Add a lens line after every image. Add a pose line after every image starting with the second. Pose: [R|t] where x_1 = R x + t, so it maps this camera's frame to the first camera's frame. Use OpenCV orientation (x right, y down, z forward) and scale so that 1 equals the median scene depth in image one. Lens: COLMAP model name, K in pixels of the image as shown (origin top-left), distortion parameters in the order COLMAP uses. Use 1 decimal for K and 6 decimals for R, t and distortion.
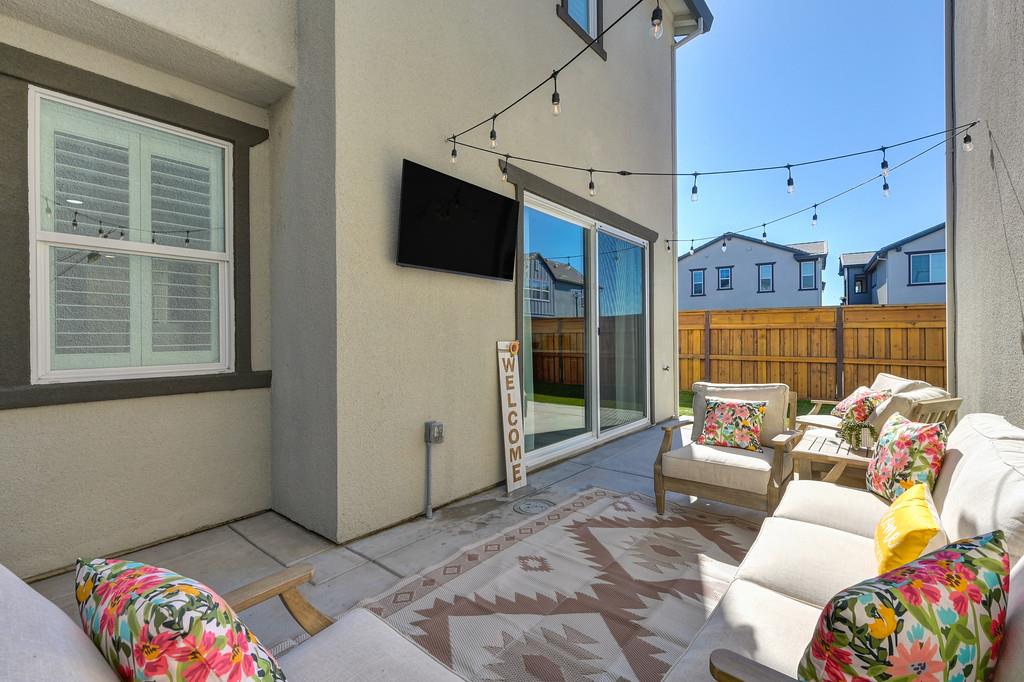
lens RADIAL K [[443.6, 0, 514.9], [0, 443.6, 334.3], [0, 0, 1]] dist [0.001139, 0.000129]
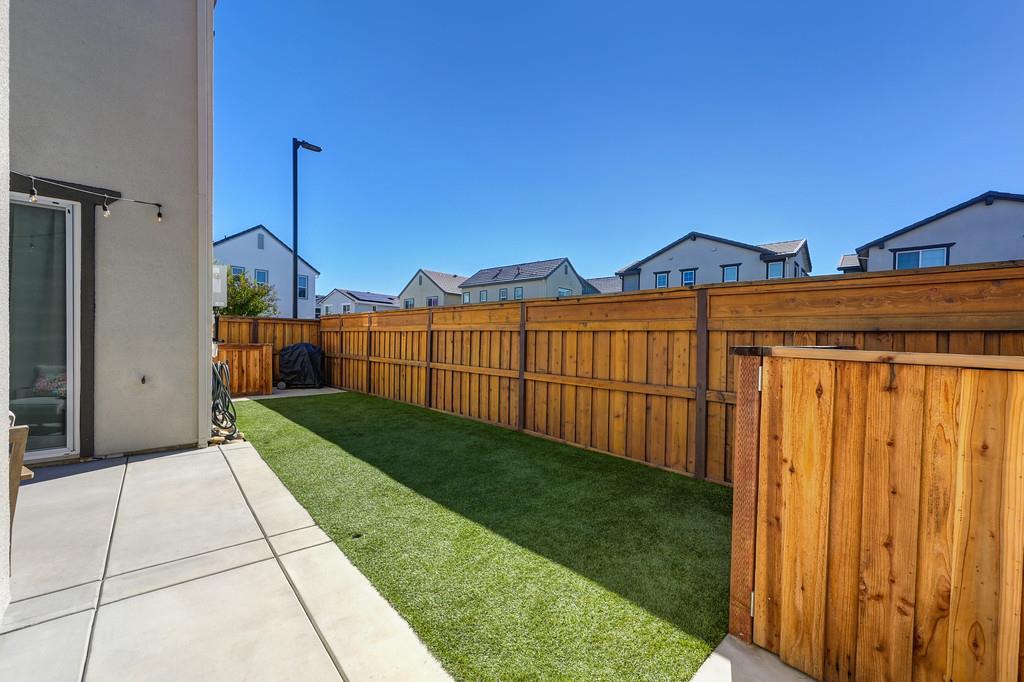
lens RADIAL K [[410.4, 0, 516.3], [0, 410.4, 342.5], [0, 0, 1]] dist [-0.000231, -0.000279]
pose [[0.988942, 0.021391, -0.146750, 0.813999], [-0.020197, 0.999750, 0.009621, -0.000383], [0.146919, -0.006550, 0.989127, 0.327649]]
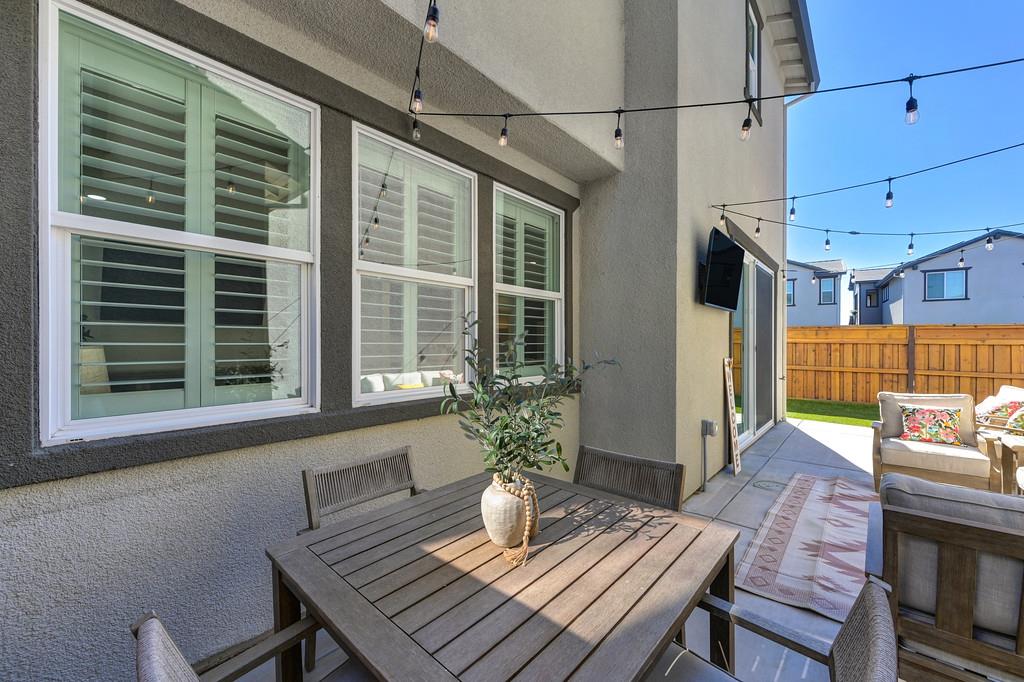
lens RADIAL K [[410.4, 0, 510.3], [0, 410.4, 342.5], [0, 0, 1]] dist [-0.000231, -0.000279]
pose [[0.999633, 0.009484, -0.025366, -0.282277], [-0.009333, 0.999938, 0.006081, -0.014236], [0.025422, -0.005842, 0.999660, -0.092329]]
